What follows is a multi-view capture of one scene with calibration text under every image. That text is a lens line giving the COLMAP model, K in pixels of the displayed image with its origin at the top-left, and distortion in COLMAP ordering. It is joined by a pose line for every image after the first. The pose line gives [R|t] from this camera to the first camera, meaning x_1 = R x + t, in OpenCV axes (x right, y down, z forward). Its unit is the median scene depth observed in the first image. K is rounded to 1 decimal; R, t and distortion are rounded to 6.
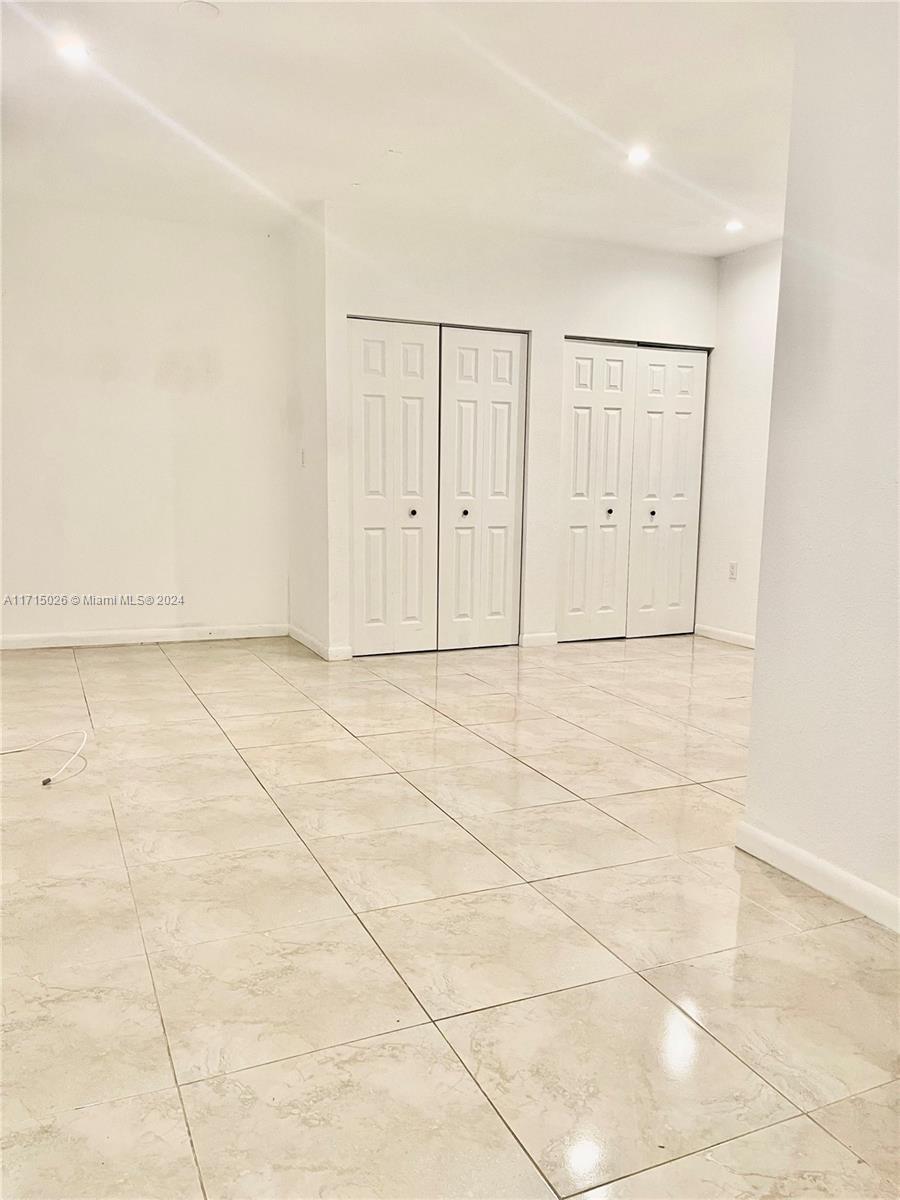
lens RADIAL K [[923.6, 0, 445.3], [0, 923.6, 602.6], [0, 0, 1]] dist [-0.002986, -0.043293]
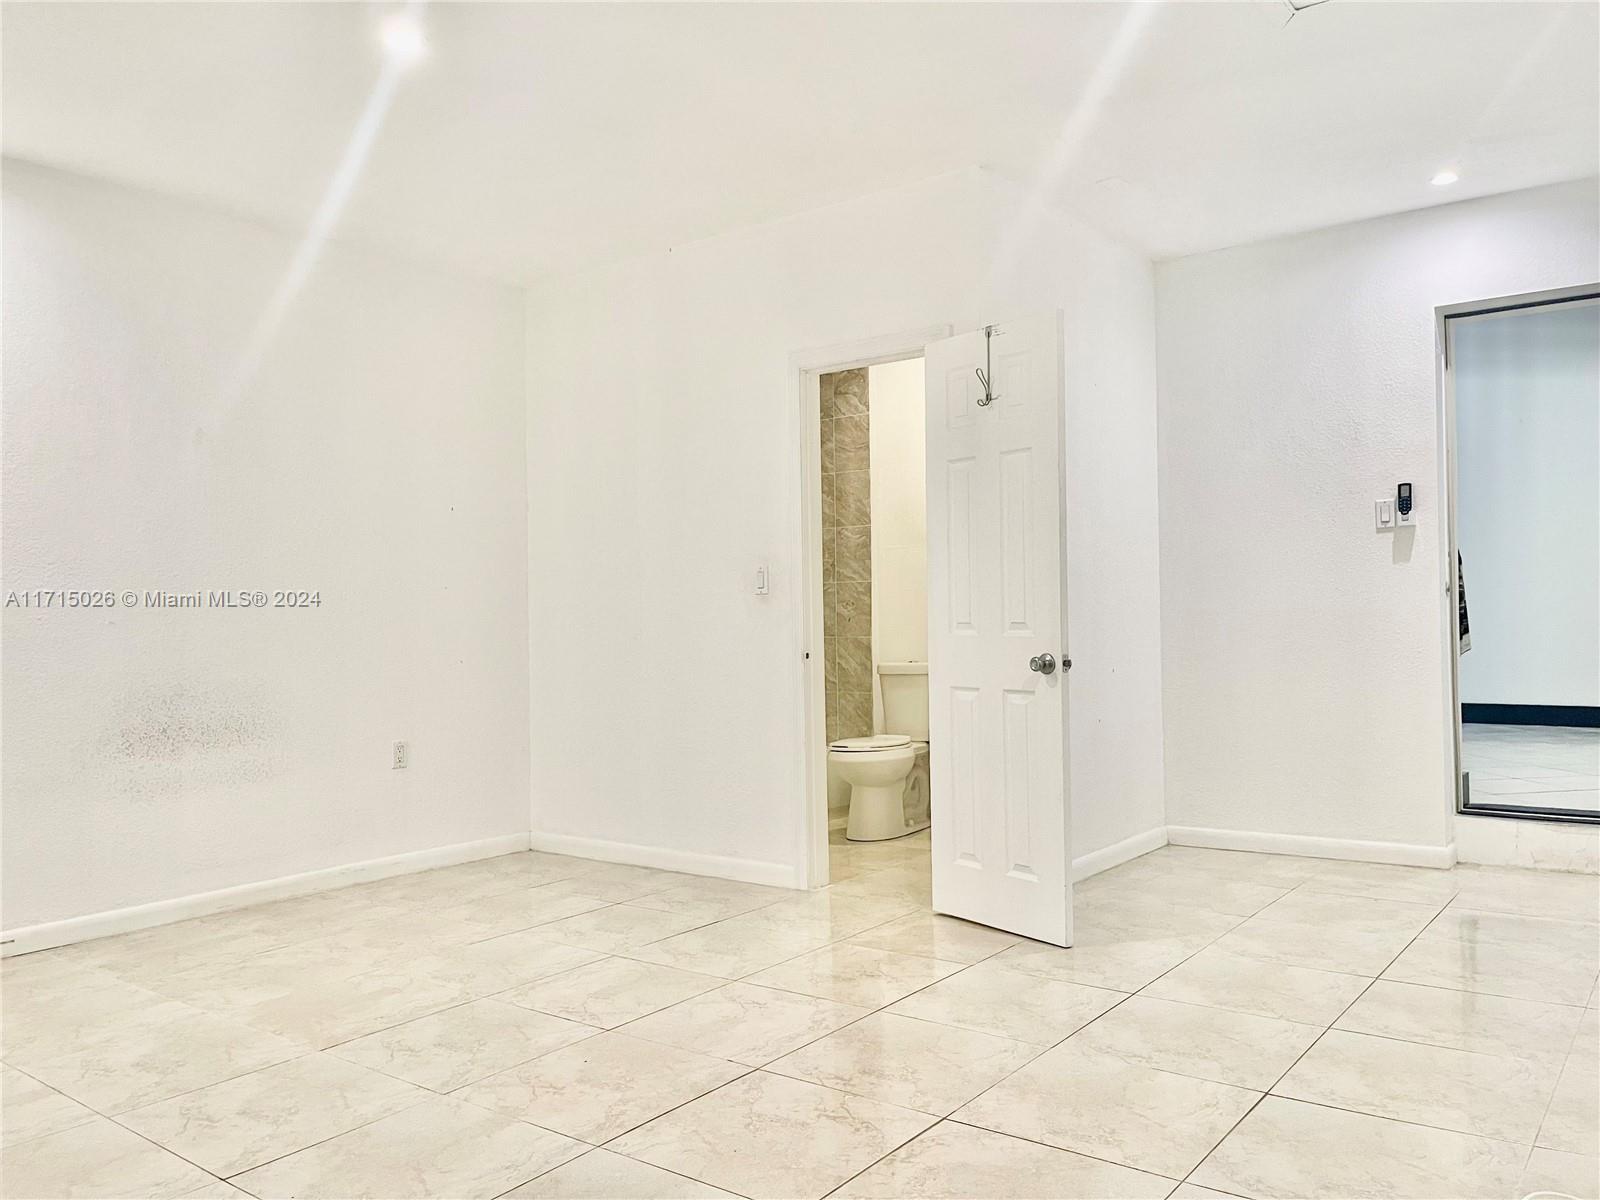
lens RADIAL K [[1231.5, 0, 791.8], [0, 1231.5, 600.3], [0, 0, 1]] dist [-0.002986, -0.043293]
pose [[-0.465665, -0.000042, 0.884961, -0.583060], [0.140973, 0.987227, 0.074226, -0.169667], [-0.873660, 0.159320, -0.459711, 1.214725]]
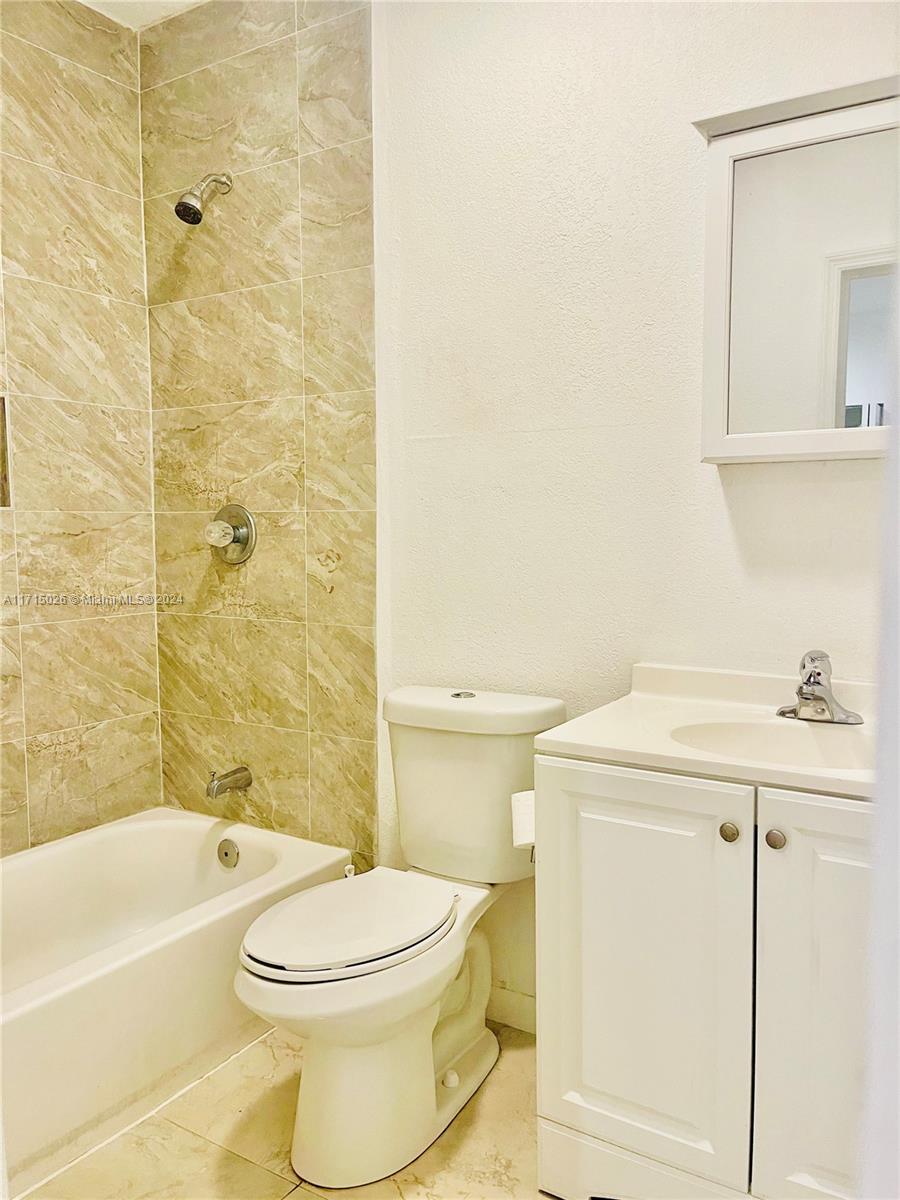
lens RADIAL K [[923.6, 0, 450.0], [0, 923.6, 601.5], [0, 0, 1]] dist [-0.002986, -0.043293]
pose [[-0.546704, -0.088005, 0.832688, -0.152689], [0.119383, 0.976109, 0.181544, -0.136923], [-0.828772, 0.198660, -0.523136, 0.936452]]
